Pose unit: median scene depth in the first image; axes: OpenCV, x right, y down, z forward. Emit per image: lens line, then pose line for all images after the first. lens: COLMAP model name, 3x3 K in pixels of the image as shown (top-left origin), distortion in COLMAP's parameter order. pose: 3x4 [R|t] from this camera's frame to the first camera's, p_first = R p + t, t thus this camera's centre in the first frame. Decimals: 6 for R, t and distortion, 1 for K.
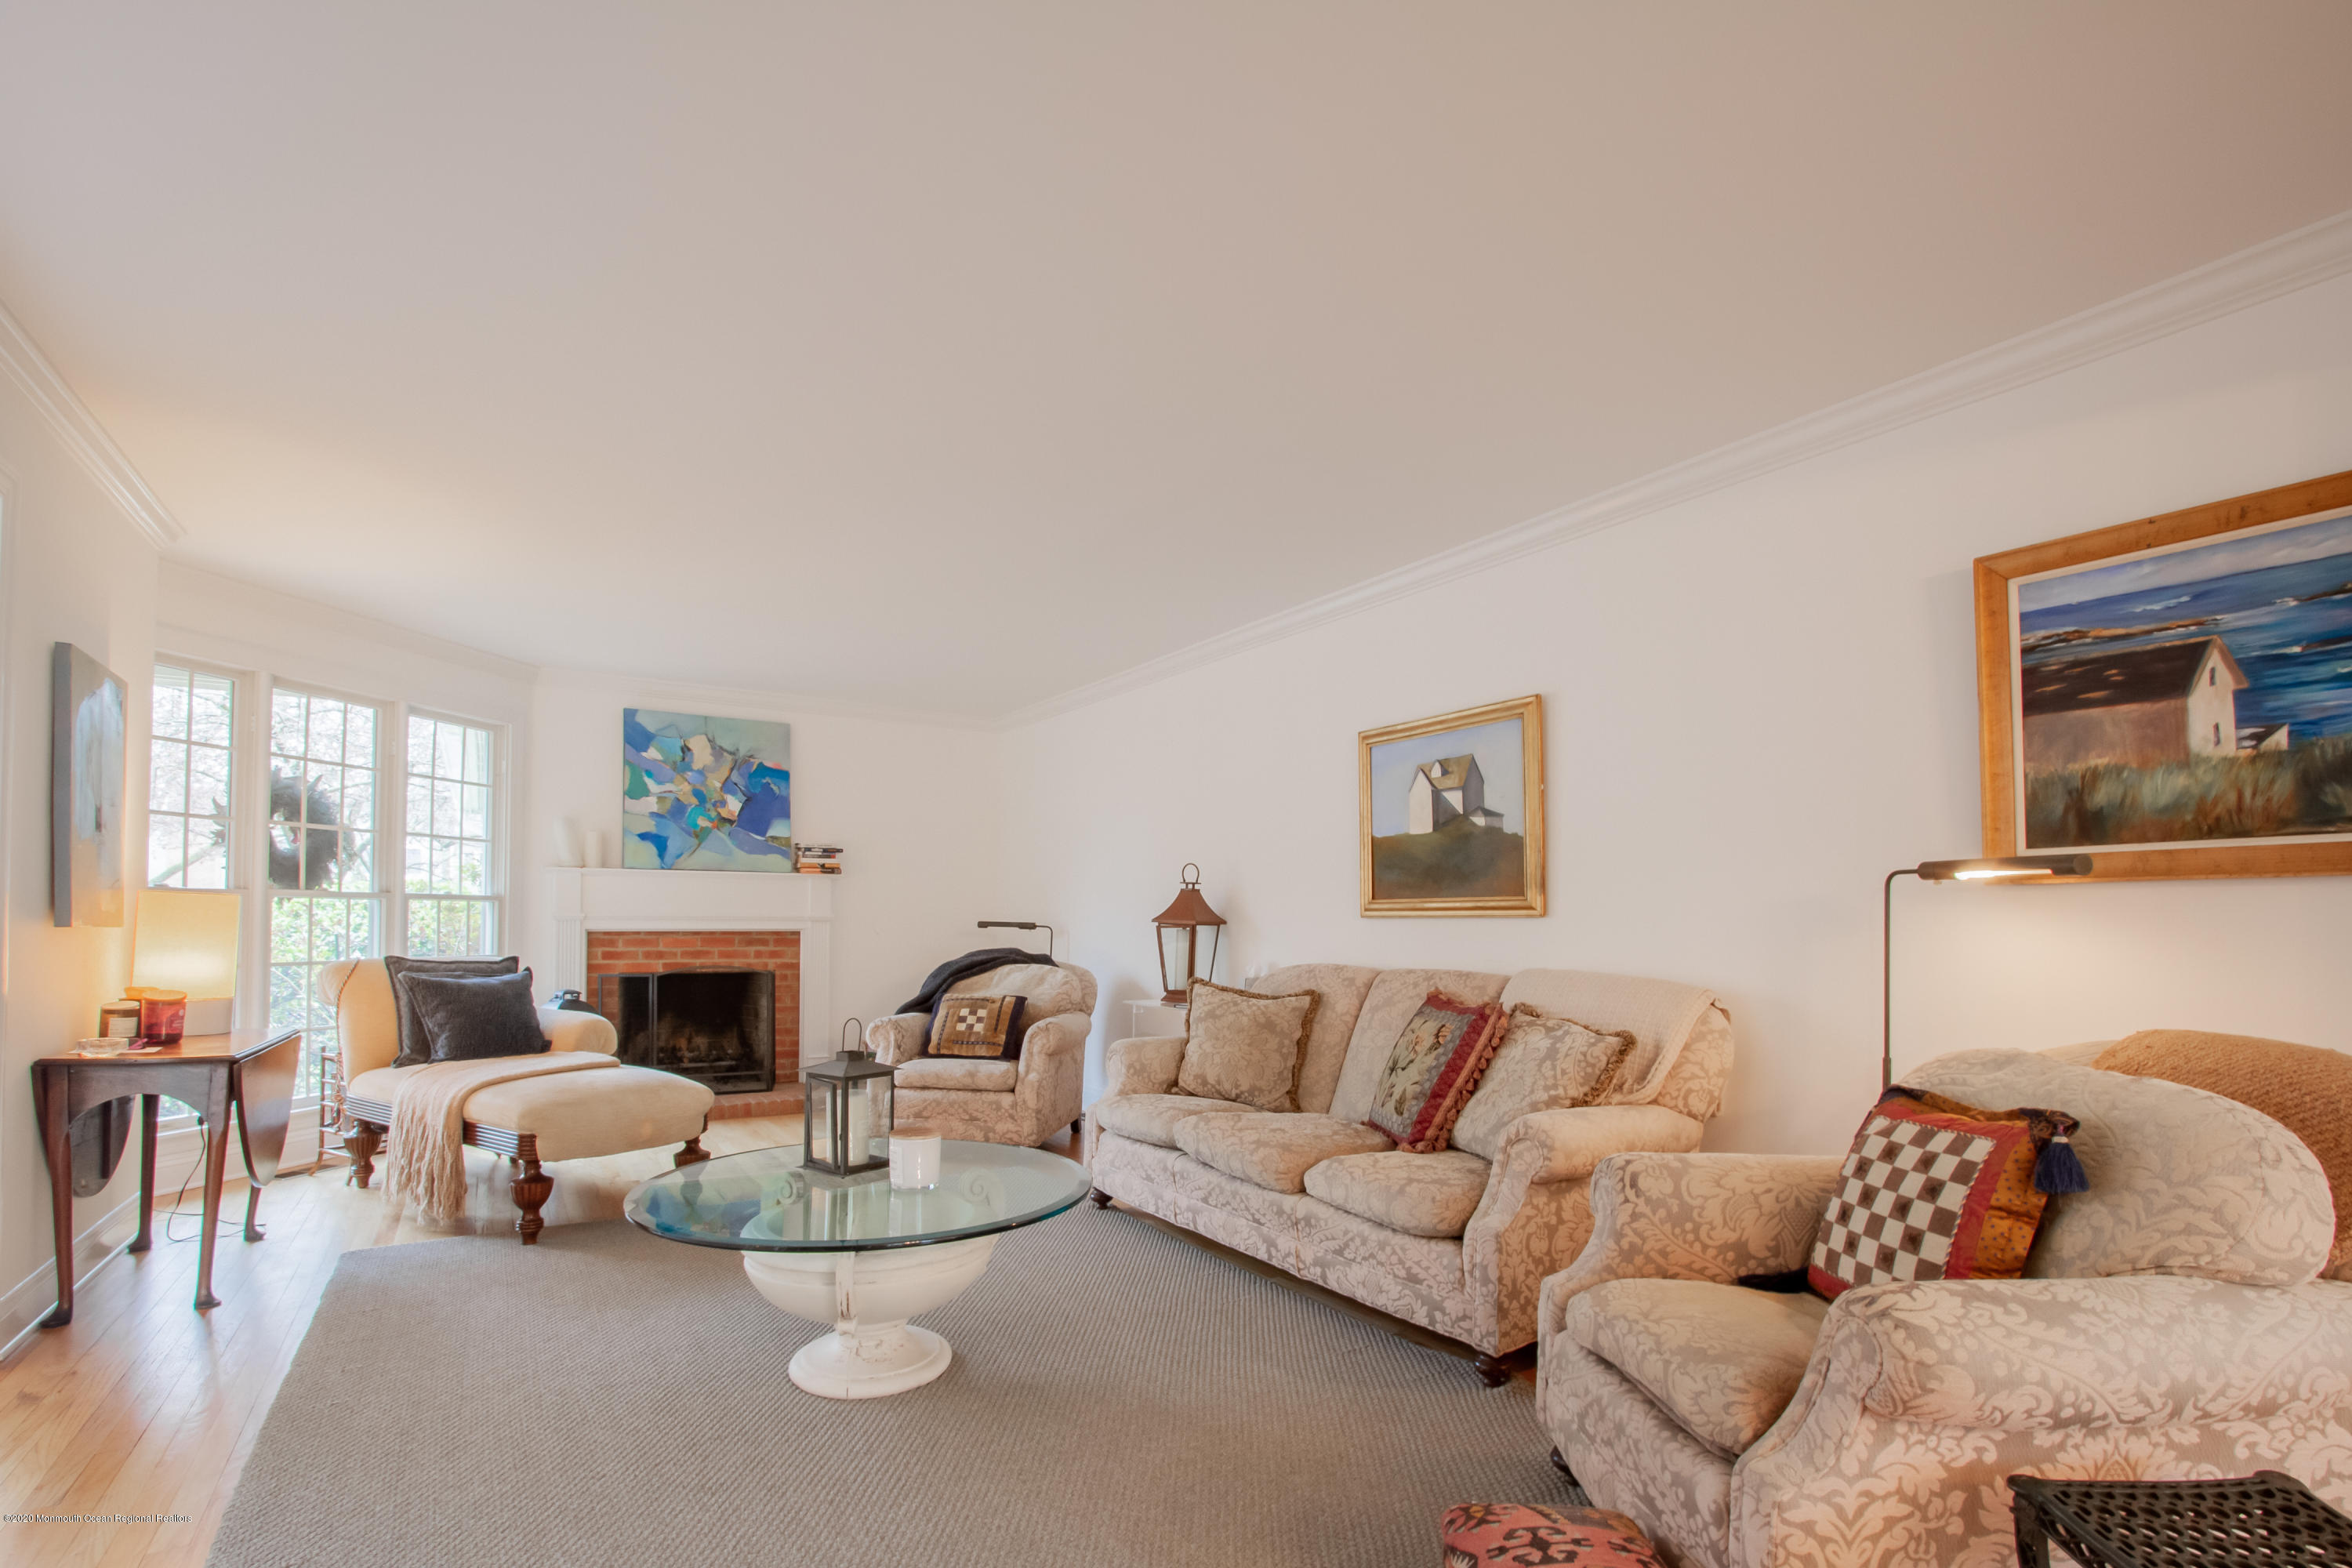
lens RADIAL K [[1101.0, 0, 1169.7], [0, 1101.0, 884.7], [0, 0, 1]] dist [-0.012125, 0.002757]
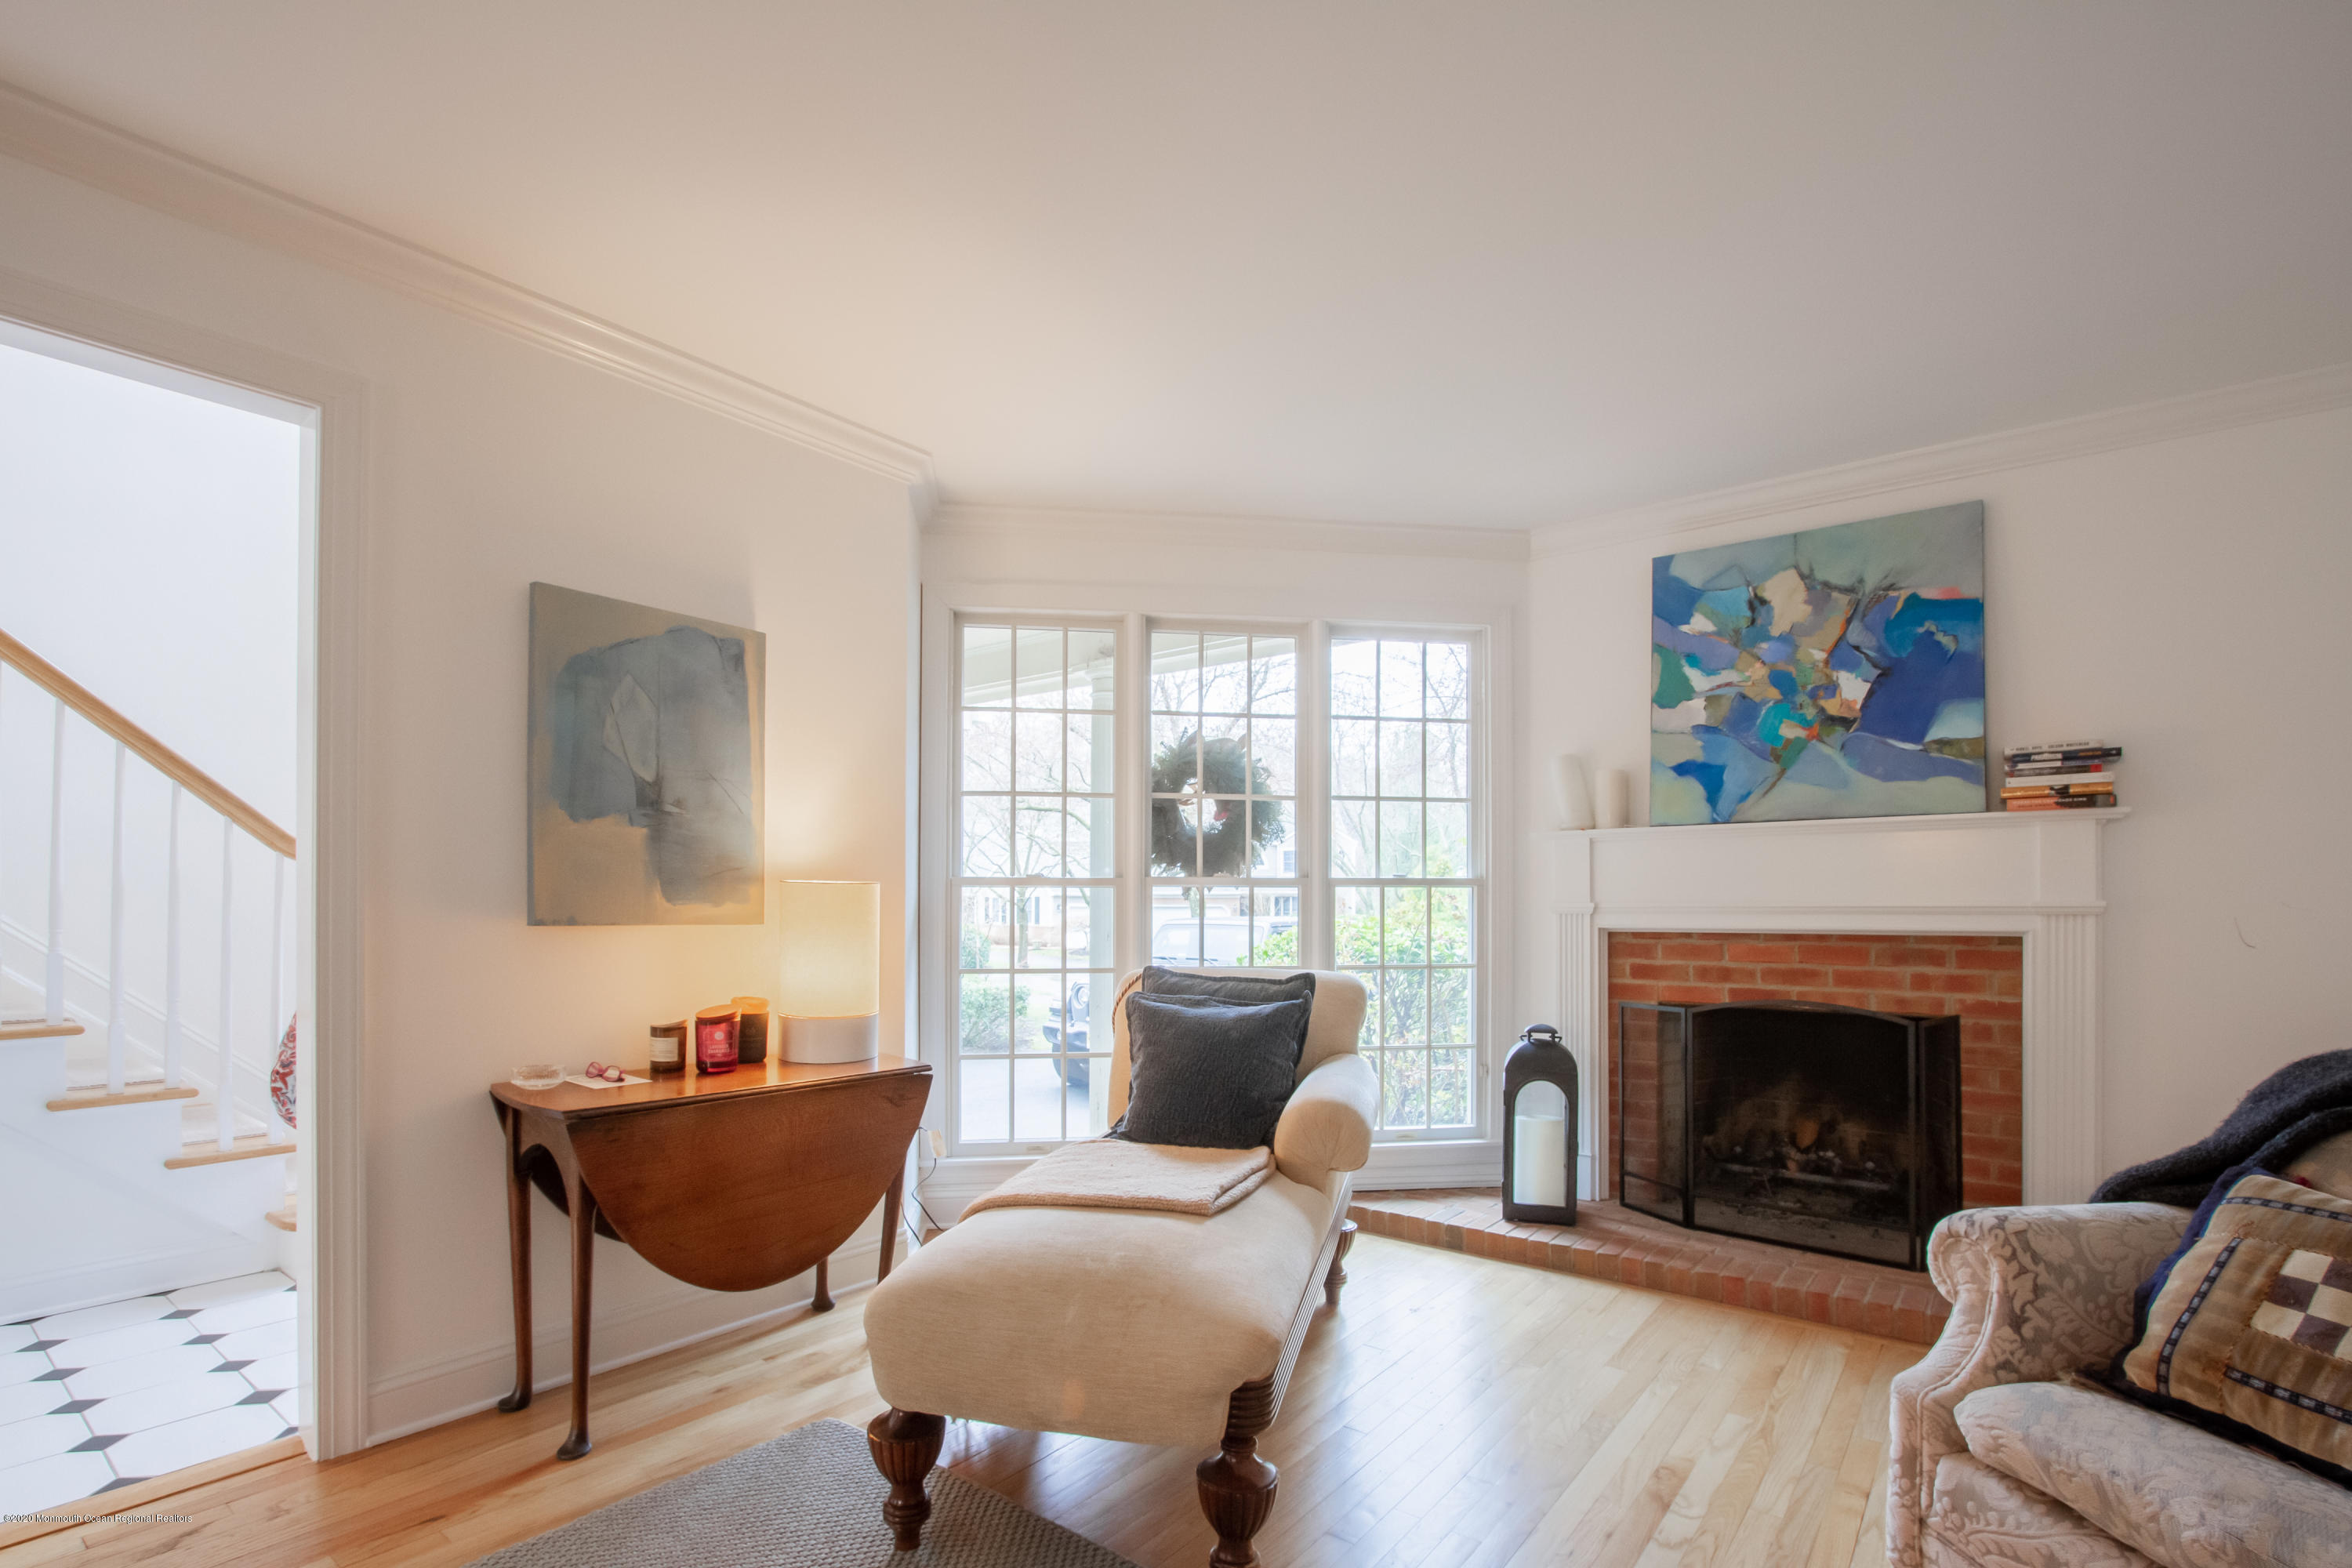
lens RADIAL K [[1101.0, 0, 1183.5], [0, 1101.0, 901.5], [0, 0, 1]] dist [-0.012125, 0.002757]
pose [[0.356122, -0.009788, -0.934388, -0.031423], [0.031341, 0.999508, 0.001474, 0.016638], [0.933914, -0.029810, 0.356253, 0.538694]]
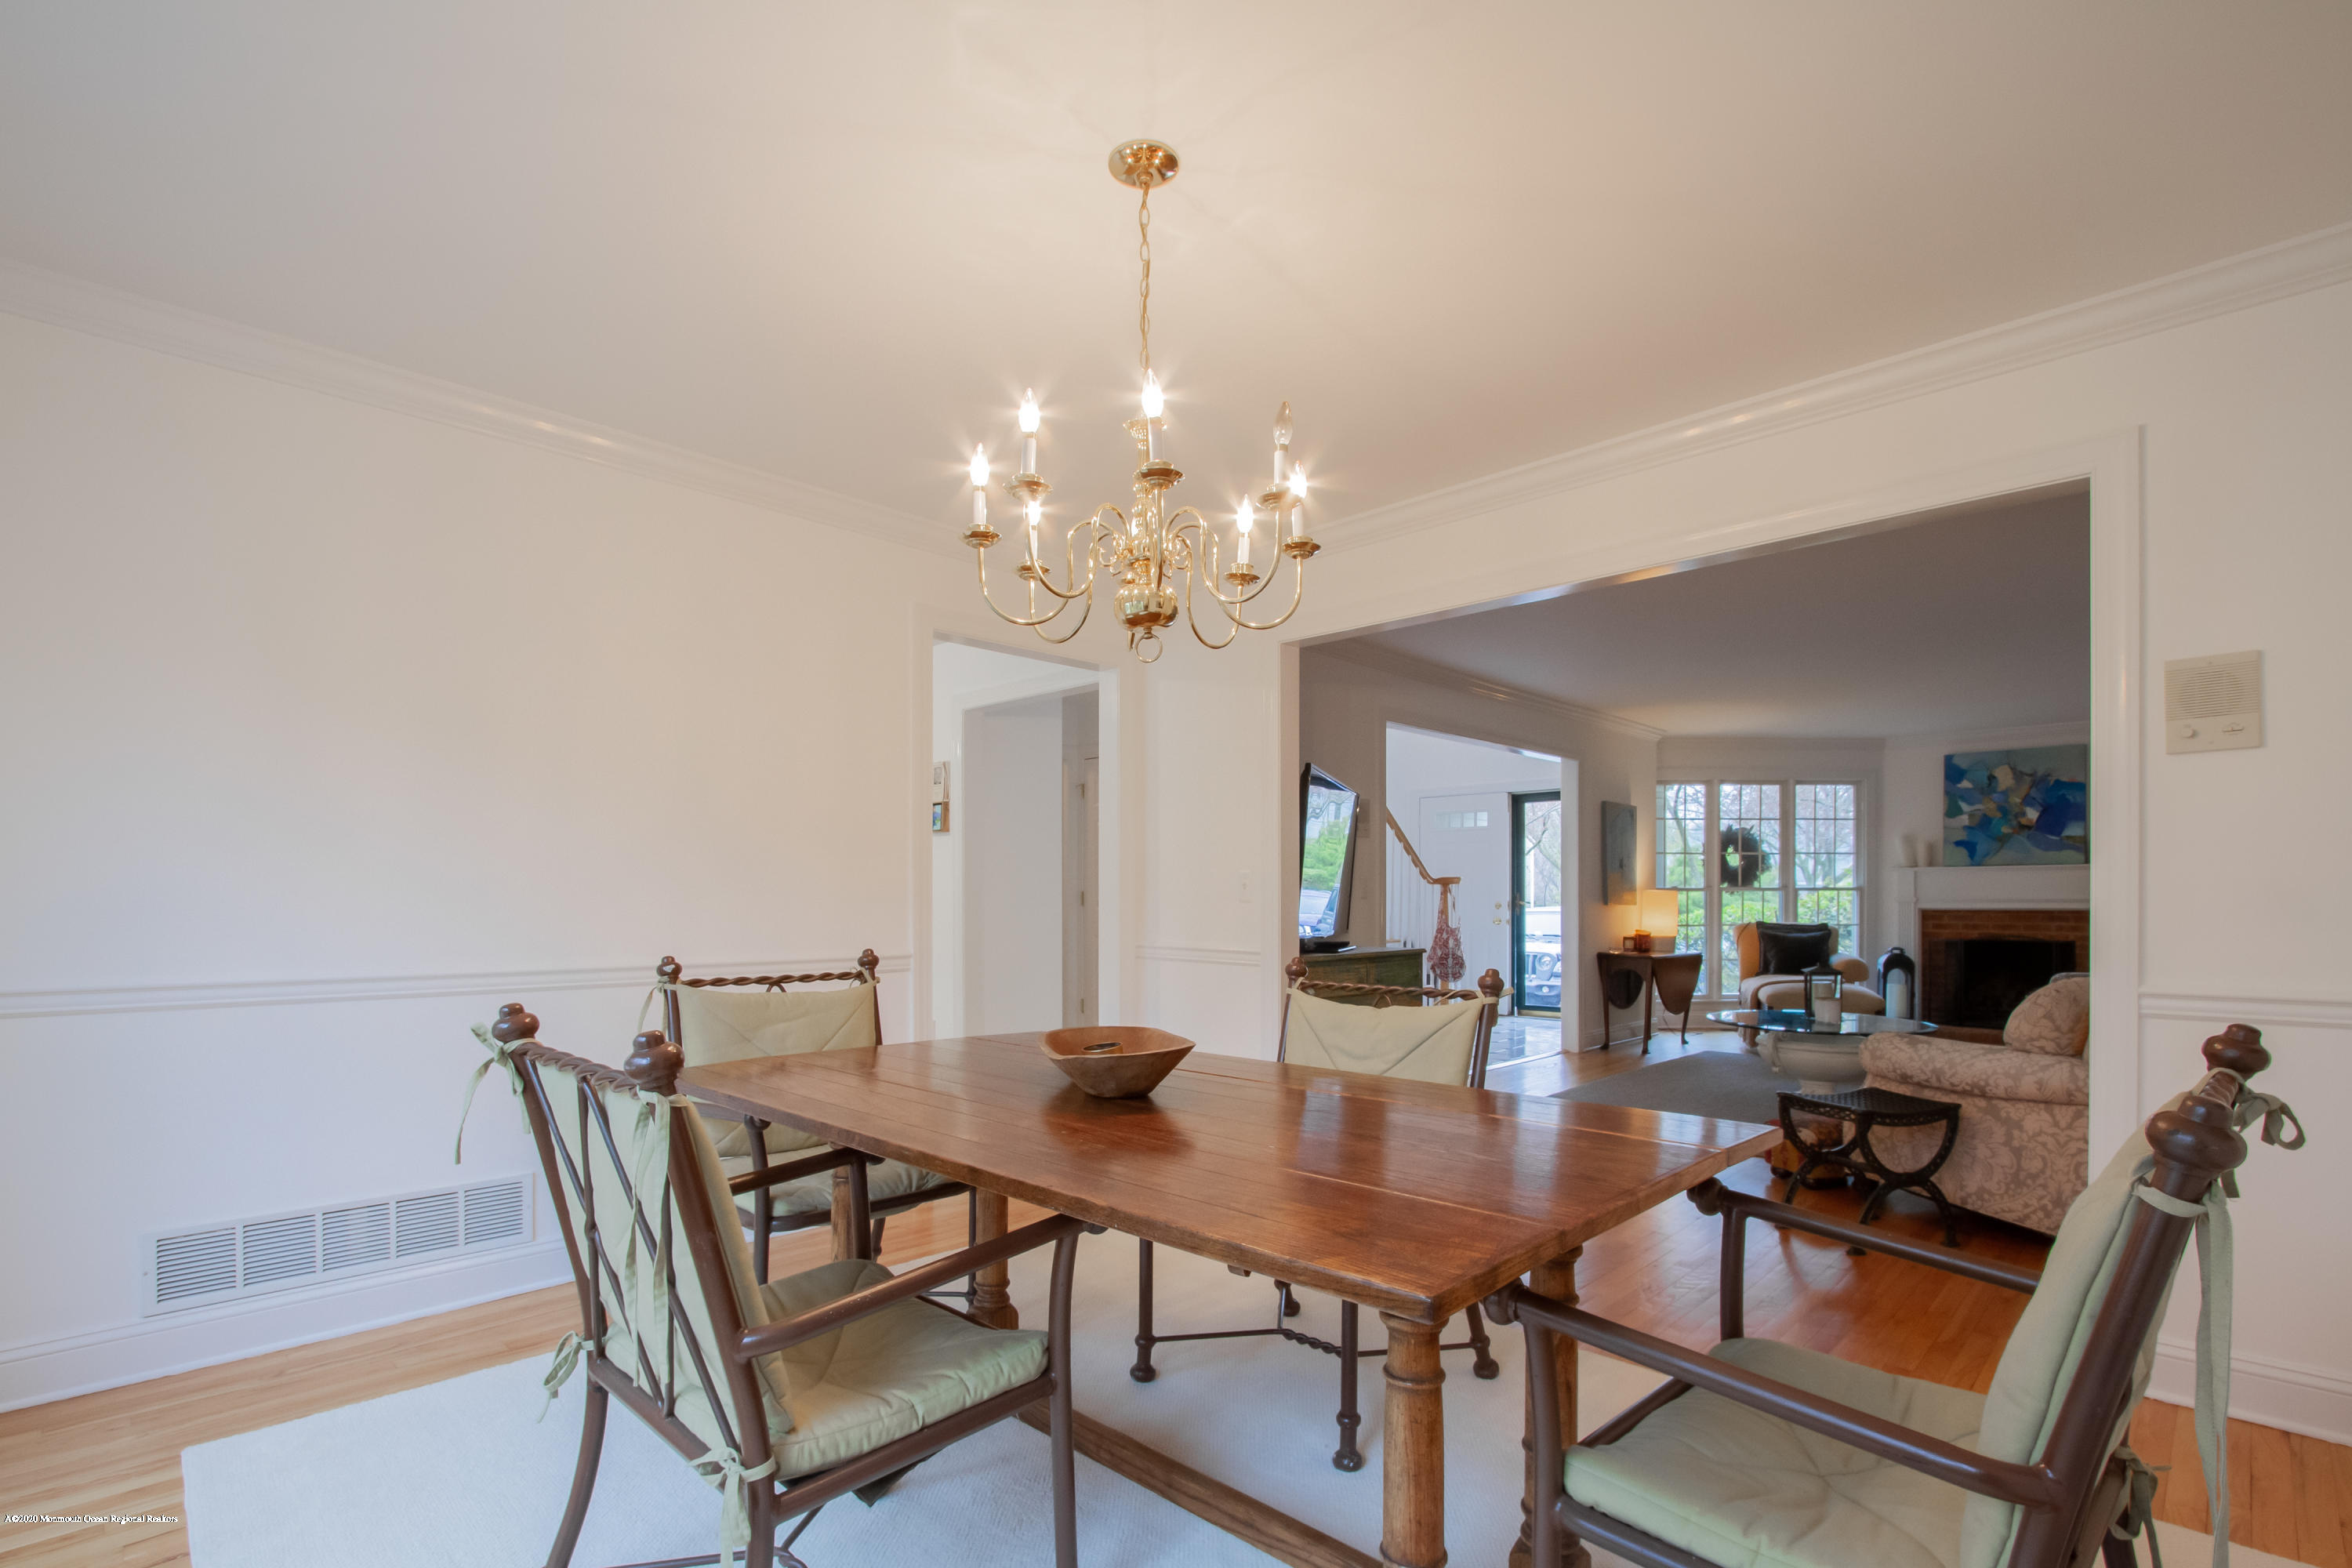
lens RADIAL K [[1101.0, 0, 1206.0], [0, 1101.0, 909.4], [0, 0, 1]] dist [-0.012125, 0.002757]
pose [[0.254509, 0.003020, -0.967066, 0.640637], [0.033056, 0.999384, 0.011821, -0.007344], [0.966505, -0.034976, 0.254252, -0.305345]]
